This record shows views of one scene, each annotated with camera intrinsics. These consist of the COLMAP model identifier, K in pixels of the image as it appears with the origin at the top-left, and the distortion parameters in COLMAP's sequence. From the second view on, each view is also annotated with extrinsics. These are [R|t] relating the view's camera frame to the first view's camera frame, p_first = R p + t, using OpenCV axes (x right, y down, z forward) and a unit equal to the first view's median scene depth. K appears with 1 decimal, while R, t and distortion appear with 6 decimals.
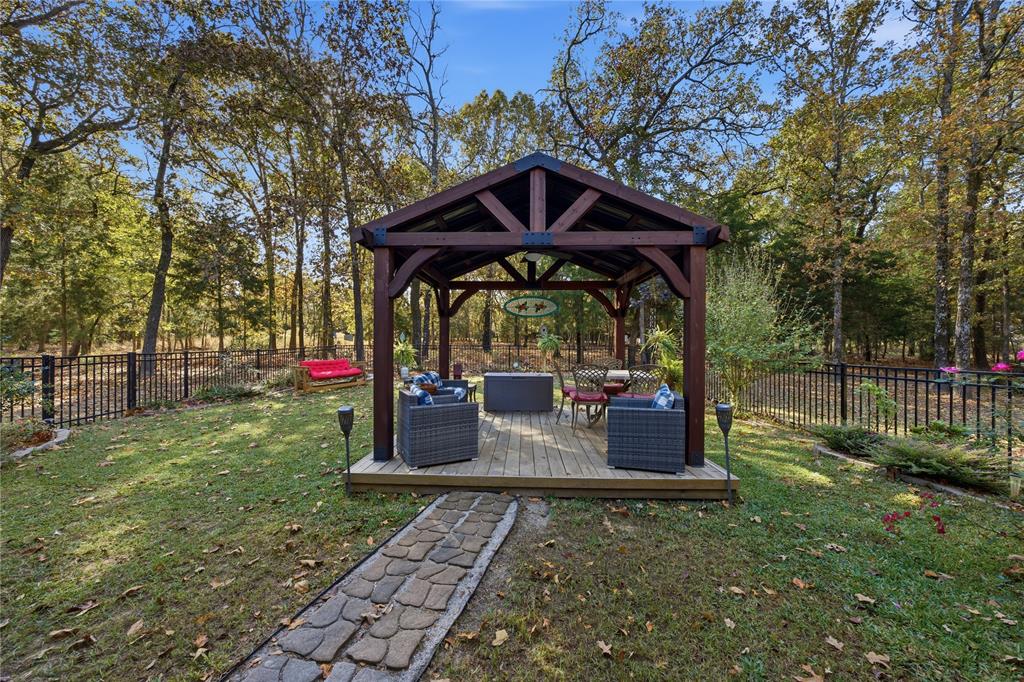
lens RADIAL K [[367.7, 0, 512.0], [0, 367.7, 341.0], [0, 0, 1]] dist [-0.000754, -0.000014]
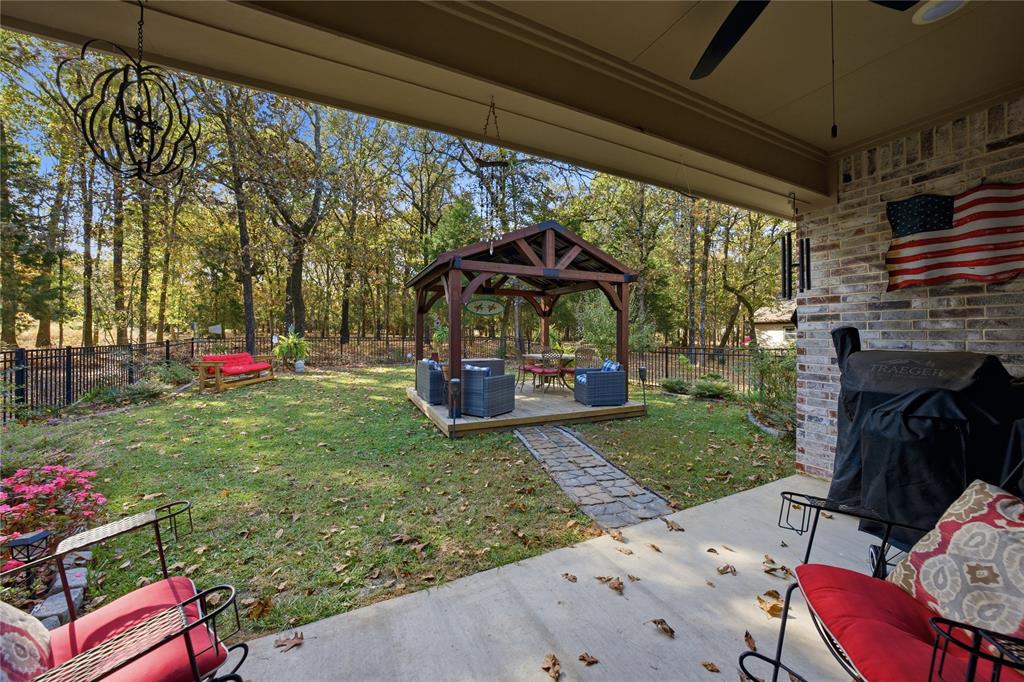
lens RADIAL K [[367.7, 0, 512.0], [0, 367.7, 341.0], [0, 0, 1]] dist [-0.000754, -0.000014]
pose [[0.898744, -0.011770, 0.438317, -0.803602], [-0.000315, 0.999622, 0.027487, -0.018446], [-0.438475, -0.024842, 0.898400, -0.399700]]
